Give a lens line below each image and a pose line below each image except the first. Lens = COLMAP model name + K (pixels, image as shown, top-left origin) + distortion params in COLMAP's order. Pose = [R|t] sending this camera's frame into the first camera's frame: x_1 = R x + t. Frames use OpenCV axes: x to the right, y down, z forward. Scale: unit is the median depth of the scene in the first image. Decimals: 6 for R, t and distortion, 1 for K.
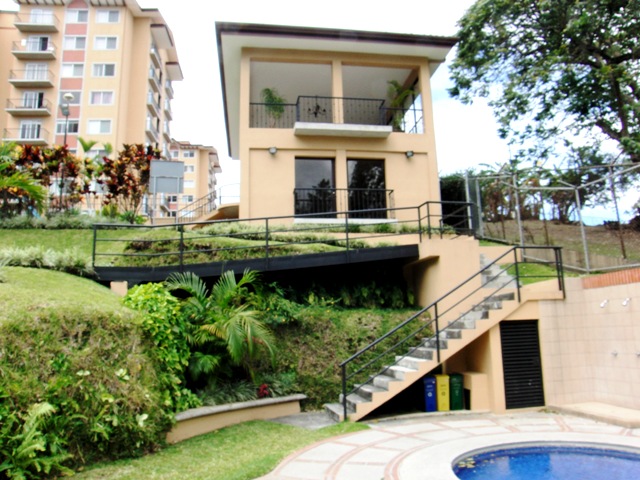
lens RADIAL K [[507.8, 0, 320.0], [0, 507.8, 240.0], [0, 0, 1]] dist [-0.146174, 0.130528]
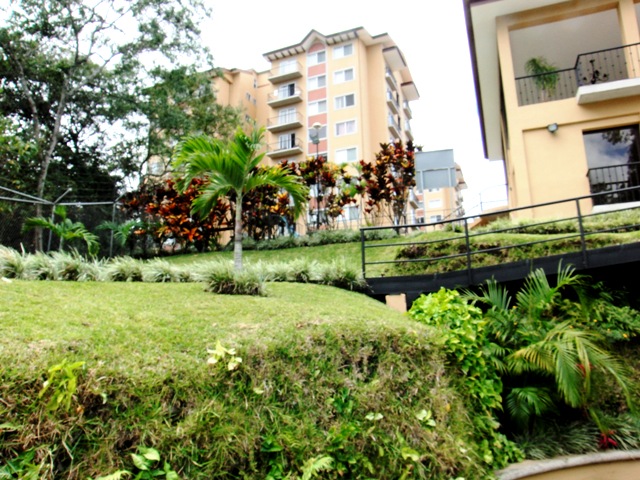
lens RADIAL K [[507.8, 0, 320.0], [0, 507.8, 240.0], [0, 0, 1]] dist [-0.146174, 0.130528]
pose [[0.881883, -0.097484, -0.461280, -0.121584], [0.077249, 0.995045, -0.062601, 0.036981], [0.465096, 0.019573, 0.885044, 0.204045]]
